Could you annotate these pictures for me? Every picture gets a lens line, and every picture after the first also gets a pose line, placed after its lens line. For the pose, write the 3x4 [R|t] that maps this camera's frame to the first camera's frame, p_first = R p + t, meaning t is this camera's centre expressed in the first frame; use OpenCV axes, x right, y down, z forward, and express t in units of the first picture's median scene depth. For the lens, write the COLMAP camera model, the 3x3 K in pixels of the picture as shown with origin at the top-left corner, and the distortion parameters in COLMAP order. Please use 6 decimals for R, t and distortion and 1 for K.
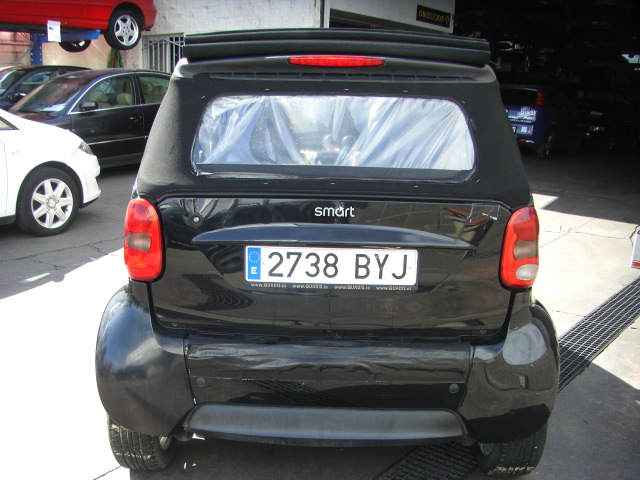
lens RADIAL K [[713.1, 0, 287.8], [0, 713.1, 335.4], [0, 0, 1]] dist [-0.154384, 0.035101]
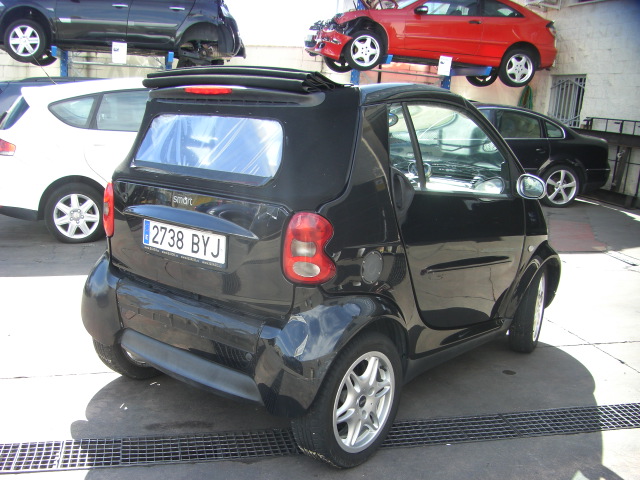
lens RADIAL K [[713.1, 0, 287.8], [0, 713.1, 335.4], [0, 0, 1]] dist [-0.154384, 0.035101]
pose [[0.770904, 0.217423, -0.598694, 1.045112], [-0.245560, 0.968727, 0.035610, -0.020877], [0.587713, 0.119563, 0.800186, 0.066891]]
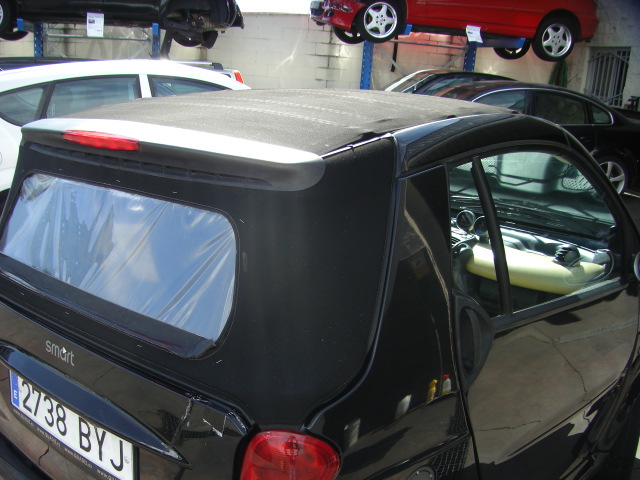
lens RADIAL K [[713.1, 0, 287.8], [0, 713.1, 335.4], [0, 0, 1]] dist [-0.154384, 0.035101]
pose [[0.762639, 0.245713, -0.598336, 0.643898], [-0.244003, 0.965982, 0.085683, -0.297917], [0.599036, 0.080651, 0.796650, 0.546961]]
